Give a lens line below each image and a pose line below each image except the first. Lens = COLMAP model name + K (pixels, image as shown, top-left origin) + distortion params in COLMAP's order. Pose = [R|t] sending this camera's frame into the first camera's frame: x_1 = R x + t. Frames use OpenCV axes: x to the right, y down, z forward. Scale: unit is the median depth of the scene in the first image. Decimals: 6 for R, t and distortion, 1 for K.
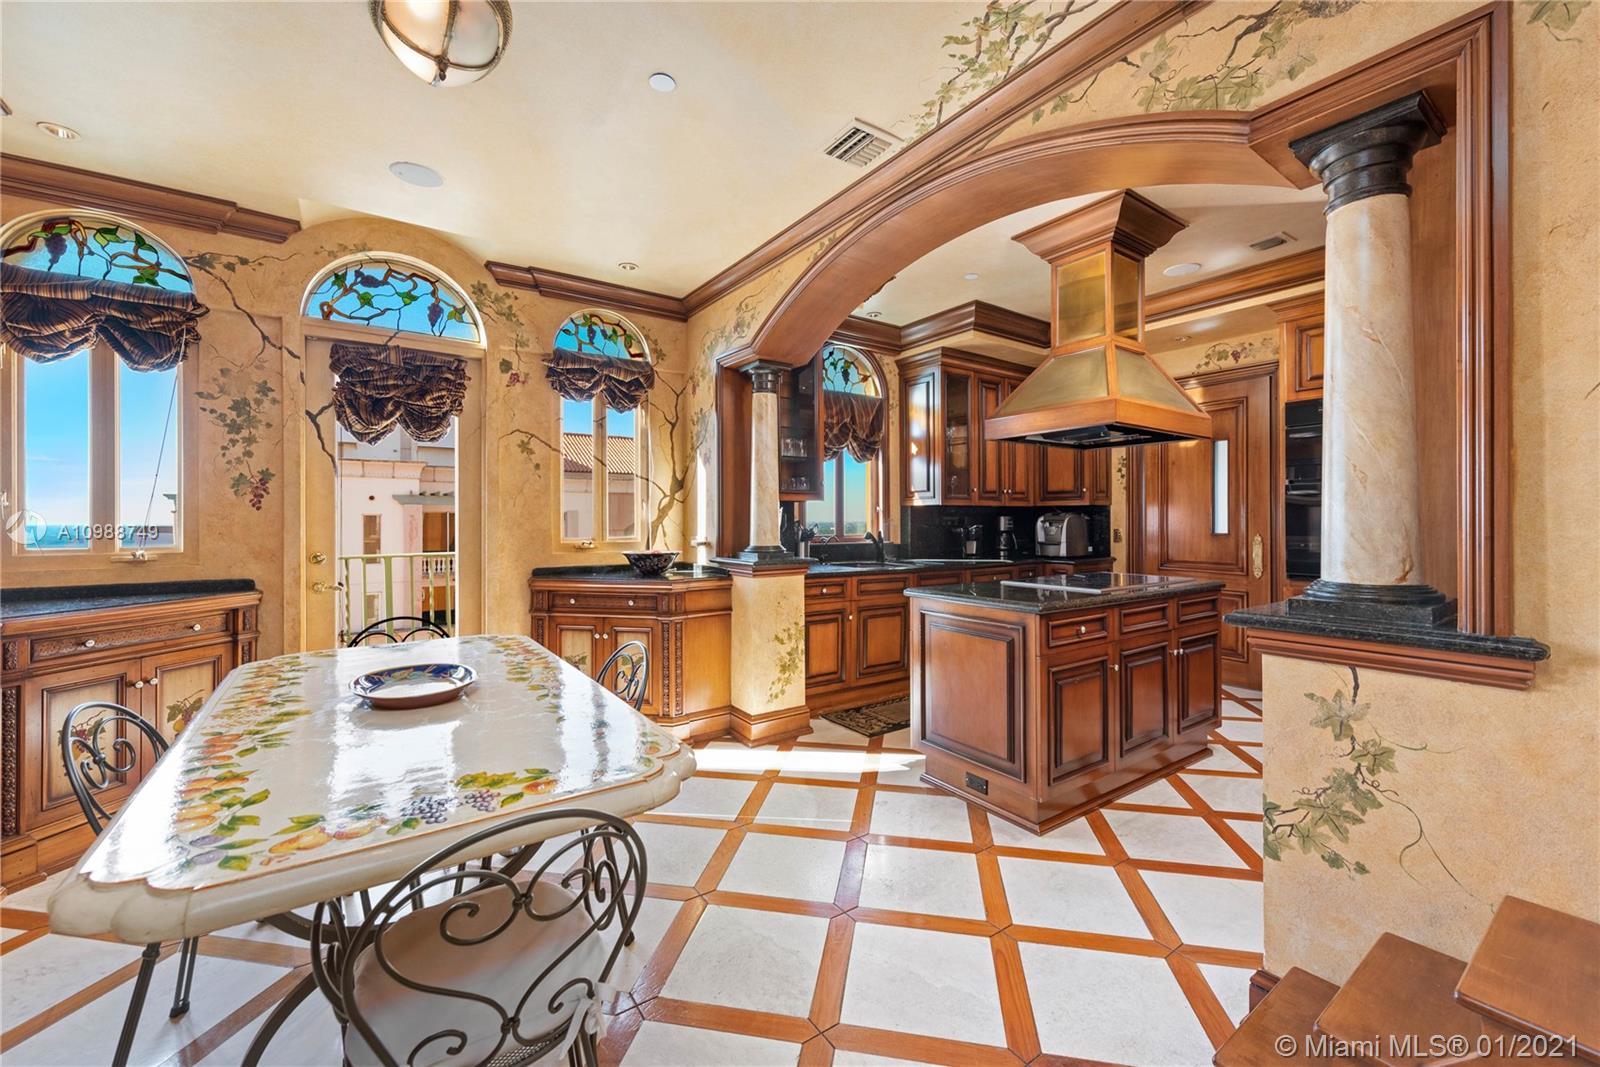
lens RADIAL K [[629.7, 0, 800.0], [0, 629.7, 533.5], [0, 0, 1]] dist [0.000480, 0.000092]
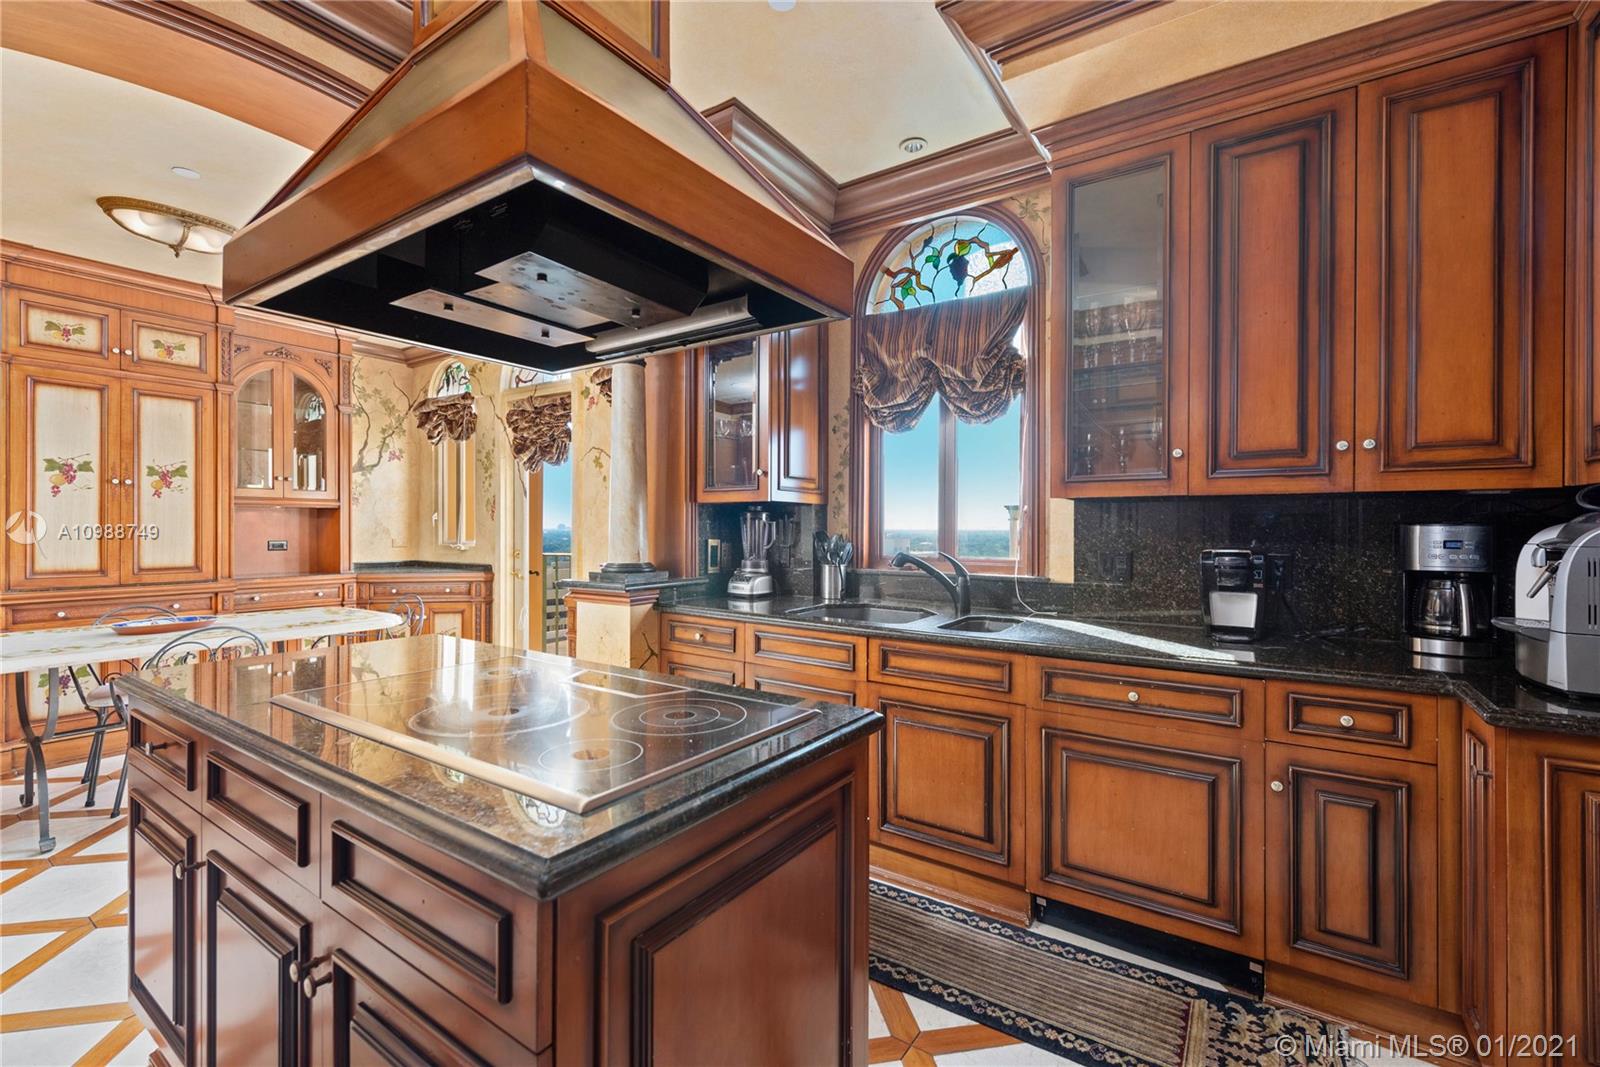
lens RADIAL K [[689.7, 0, 800.0], [0, 689.7, 533.5], [0, 0, 1]] dist [0.000184, -0.000007]
pose [[0.350688, 0.012321, -0.936411, 0.591777], [-0.024067, 0.999702, 0.004141, -0.019116], [0.936183, 0.021085, 0.350880, 0.664487]]
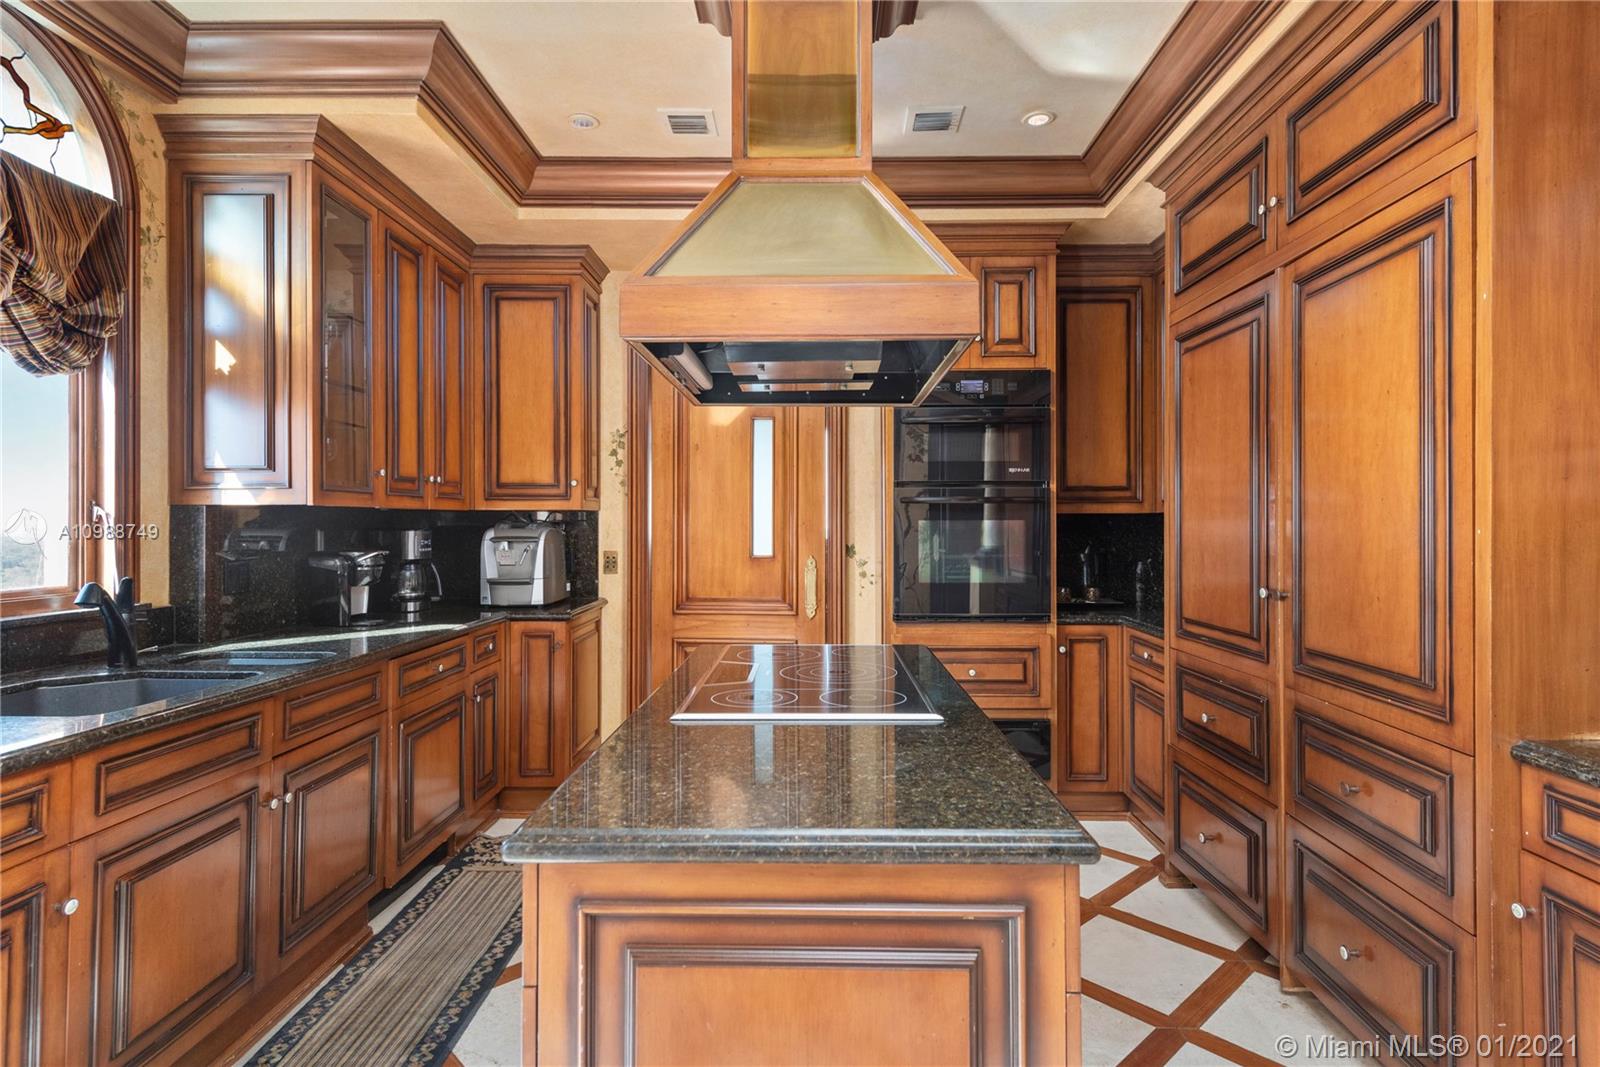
lens RADIAL K [[829.5, 0, 803.6], [0, 829.5, 516.8], [0, 0, 1]] dist [0.015329, -0.000584]
pose [[0.584207, 0.008646, 0.811559, -0.026929], [0.015638, 0.999638, -0.021907, -0.020756], [-0.811454, 0.025490, 0.583860, 0.421070]]
